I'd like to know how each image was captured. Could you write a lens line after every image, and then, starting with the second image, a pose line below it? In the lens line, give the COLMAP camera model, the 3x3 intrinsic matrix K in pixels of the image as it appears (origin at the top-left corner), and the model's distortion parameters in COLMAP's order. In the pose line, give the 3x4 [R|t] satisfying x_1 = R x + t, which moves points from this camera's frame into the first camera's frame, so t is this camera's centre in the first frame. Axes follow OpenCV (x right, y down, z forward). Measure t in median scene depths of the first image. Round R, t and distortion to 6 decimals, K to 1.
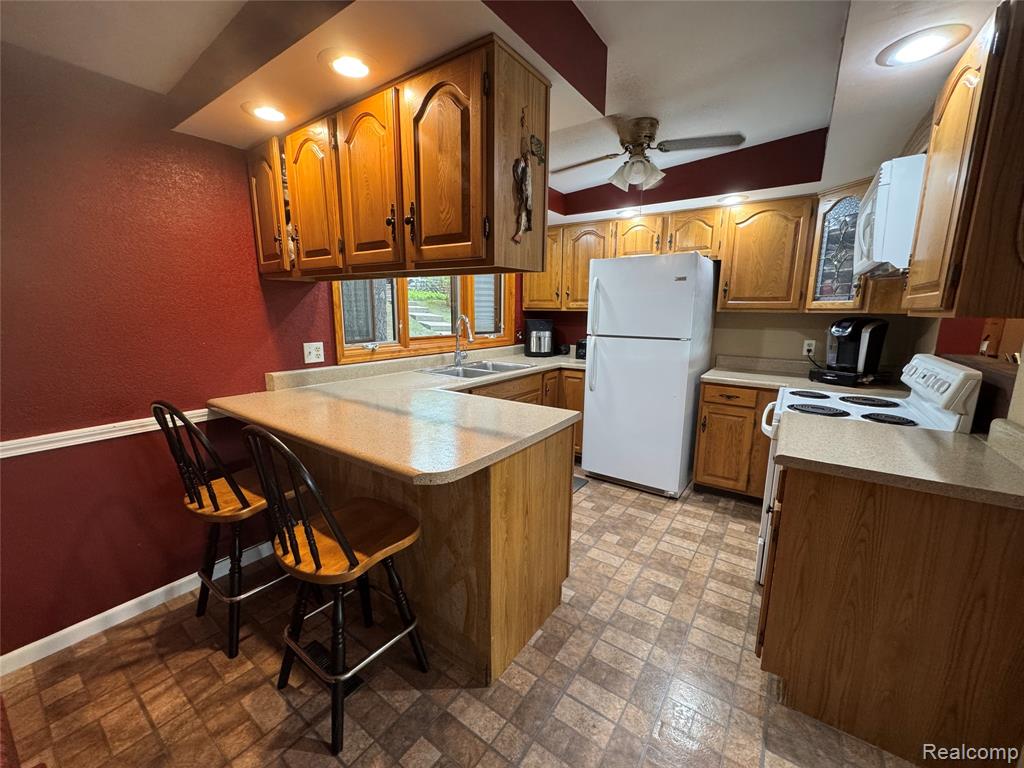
lens RADIAL K [[408.9, 0, 512.4], [0, 408.9, 384.1], [0, 0, 1]] dist [-0.004905, 0.000755]
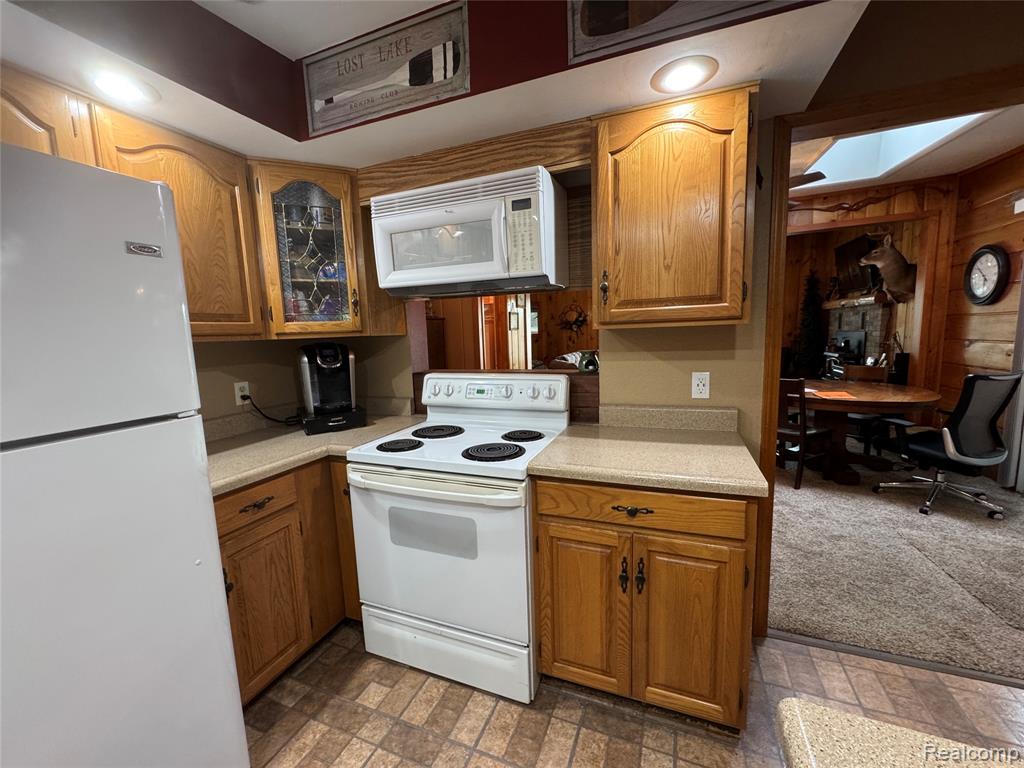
lens RADIAL K [[408.9, 0, 512.4], [0, 408.9, 384.1], [0, 0, 1]] dist [-0.004905, 0.000755]
pose [[-0.228268, -0.121458, 0.965993, -0.012758], [0.207595, 0.963299, 0.170174, -0.139782], [-0.951209, 0.239381, -0.194676, 0.790212]]
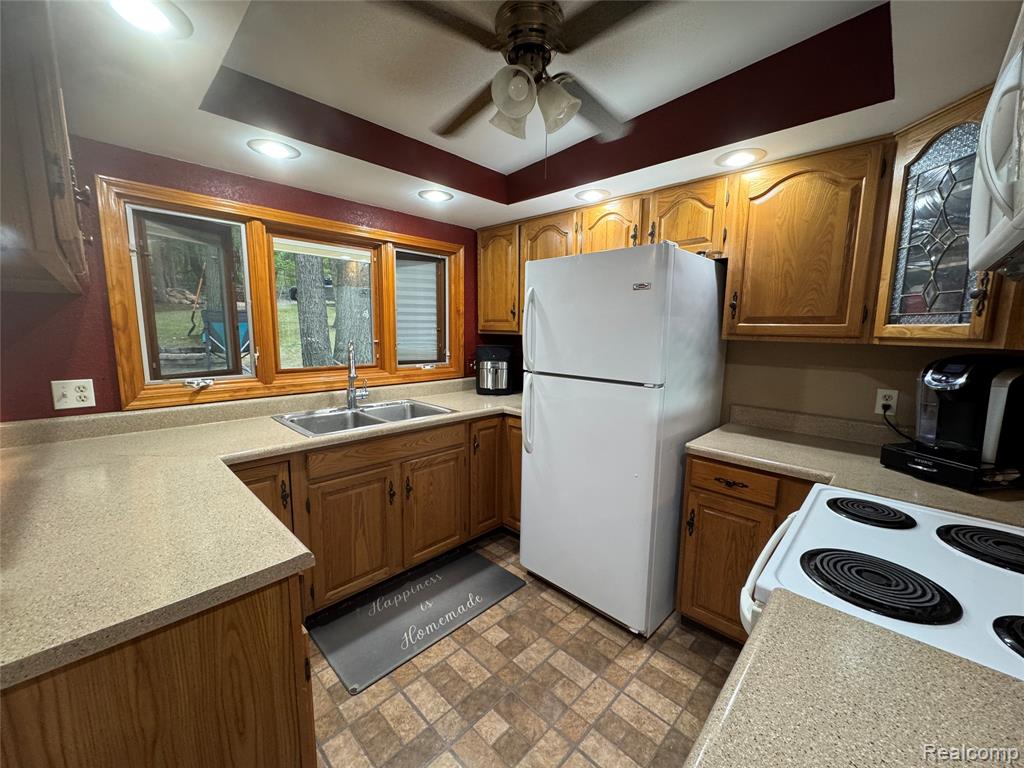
lens RADIAL K [[408.9, 0, 512.4], [0, 408.9, 384.1], [0, 0, 1]] dist [-0.004905, 0.000755]
pose [[0.987628, 0.027592, -0.154368, 0.317430], [-0.034880, 0.998391, -0.044707, -0.078049], [0.152886, 0.049539, 0.987001, 0.373837]]
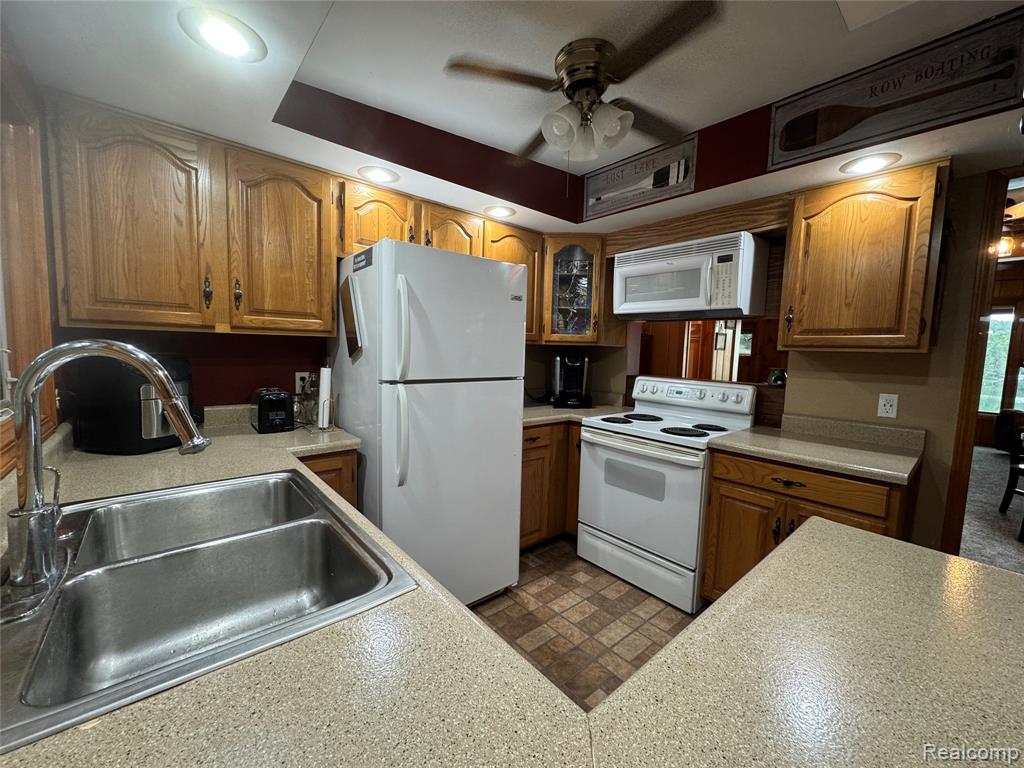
lens RADIAL K [[408.9, 0, 512.4], [0, 408.9, 384.1], [0, 0, 1]] dist [-0.004905, 0.000755]
pose [[0.246094, -0.084519, 0.965554, -0.321635], [0.148126, 0.987768, 0.048710, -0.139397], [-0.957860, 0.131037, 0.255603, 0.833185]]
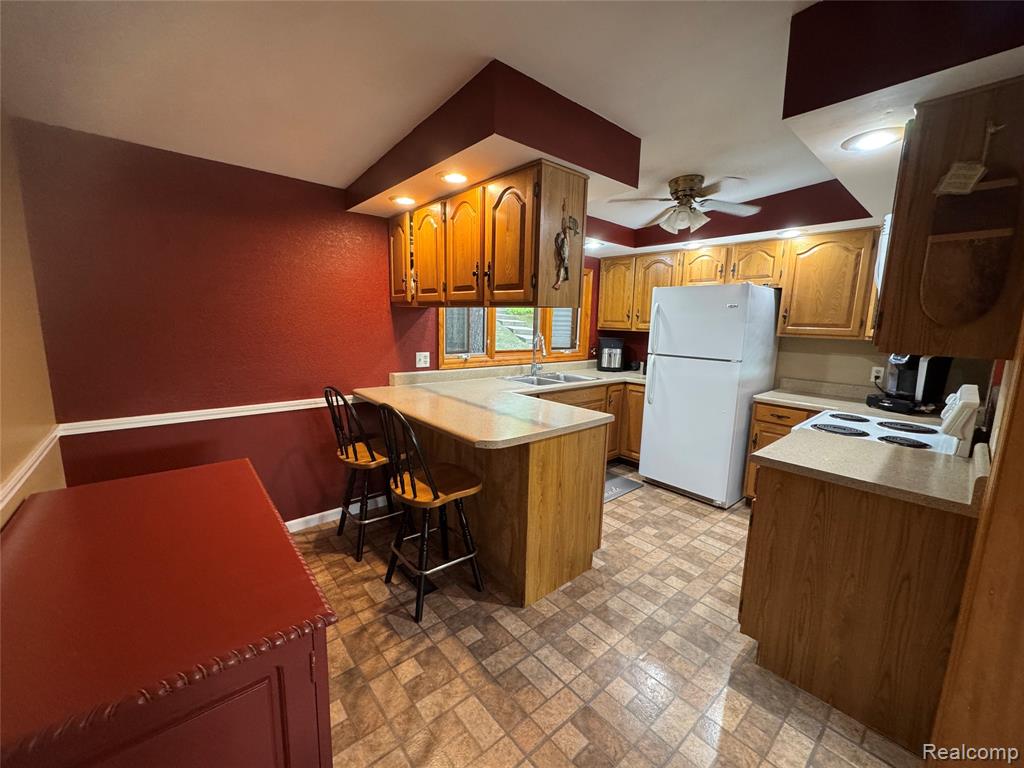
lens RADIAL K [[408.9, 0, 512.4], [0, 408.9, 384.1], [0, 0, 1]] dist [-0.004905, 0.000755]
pose [[0.970476, 0.053519, -0.235184, 0.104866], [-0.060801, 0.997866, -0.023818, 0.014594], [0.233407, 0.037415, 0.971659, -0.204204]]
